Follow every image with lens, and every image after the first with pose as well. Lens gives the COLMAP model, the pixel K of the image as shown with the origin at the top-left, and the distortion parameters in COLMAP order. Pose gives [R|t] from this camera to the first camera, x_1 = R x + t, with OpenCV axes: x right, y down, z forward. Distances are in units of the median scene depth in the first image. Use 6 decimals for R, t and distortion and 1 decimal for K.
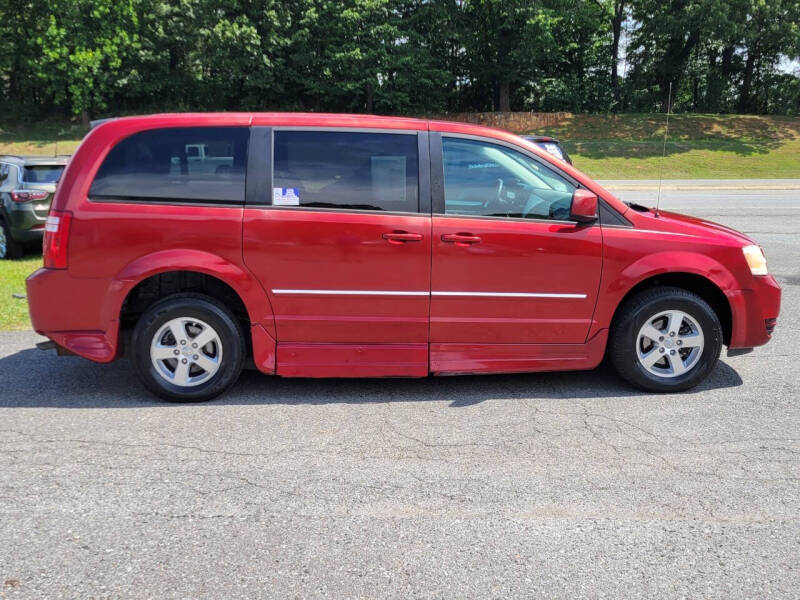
lens RADIAL K [[937.5, 0, 402.8], [0, 937.5, 297.8], [0, 0, 1]] dist [0.054934, -0.018038]
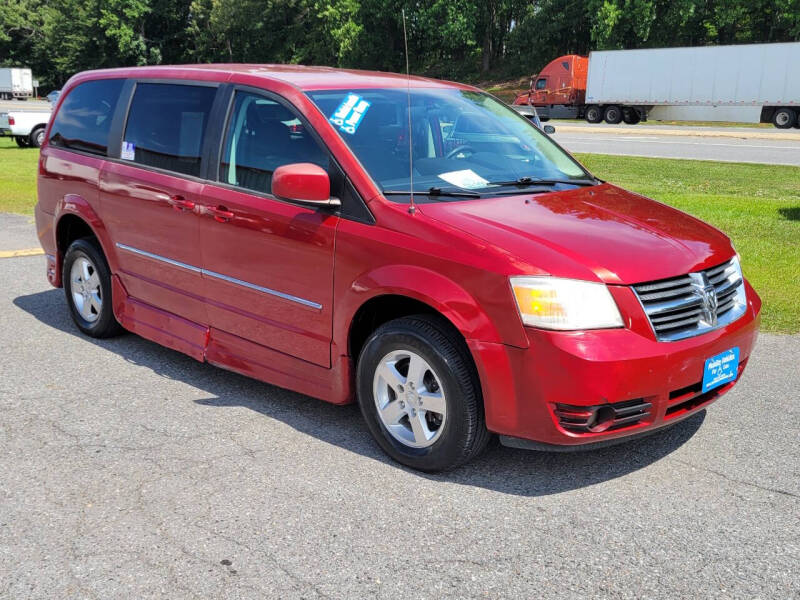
lens RADIAL K [[937.5, 0, 402.8], [0, 937.5, 297.8], [0, 0, 1]] dist [0.054934, -0.018038]
pose [[0.673870, 0.163281, -0.720582, 0.130769], [-0.125948, 0.986387, 0.105727, -0.015868], [0.728036, 0.019509, 0.685262, 0.088245]]
